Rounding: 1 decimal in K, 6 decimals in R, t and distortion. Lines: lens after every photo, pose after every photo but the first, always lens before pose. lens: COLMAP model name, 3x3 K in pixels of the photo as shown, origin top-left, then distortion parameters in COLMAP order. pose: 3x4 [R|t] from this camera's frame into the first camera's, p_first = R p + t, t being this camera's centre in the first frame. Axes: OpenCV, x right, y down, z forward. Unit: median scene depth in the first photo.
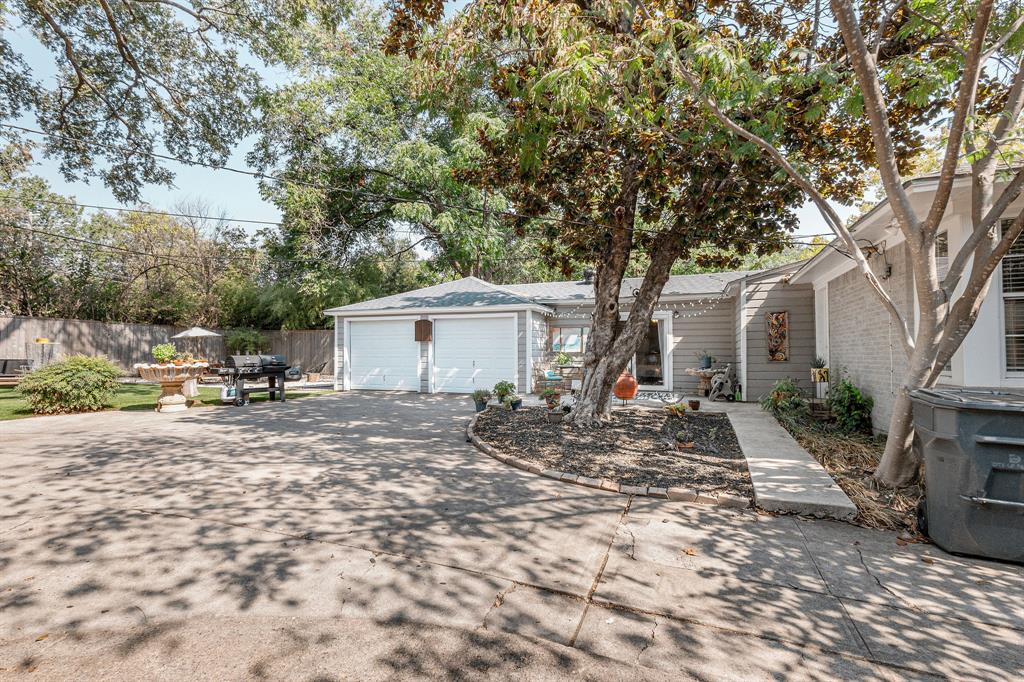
lens RADIAL K [[465.6, 0, 511.2], [0, 465.6, 338.0], [0, 0, 1]] dist [0.001959, 0.000135]
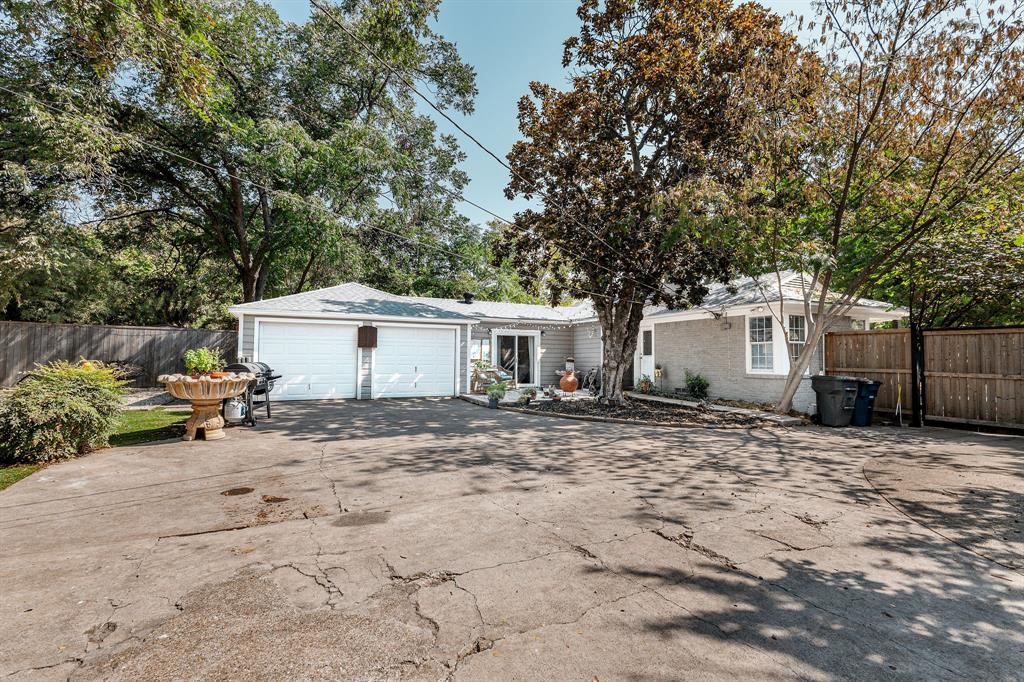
lens RADIAL K [[465.6, 0, 511.2], [0, 465.6, 338.0], [0, 0, 1]] dist [0.001959, 0.000135]
pose [[0.679932, 0.038056, 0.732287, -0.734028], [-0.029796, 0.999261, -0.024265, 0.001296], [-0.732669, -0.005321, 0.680564, 0.101176]]
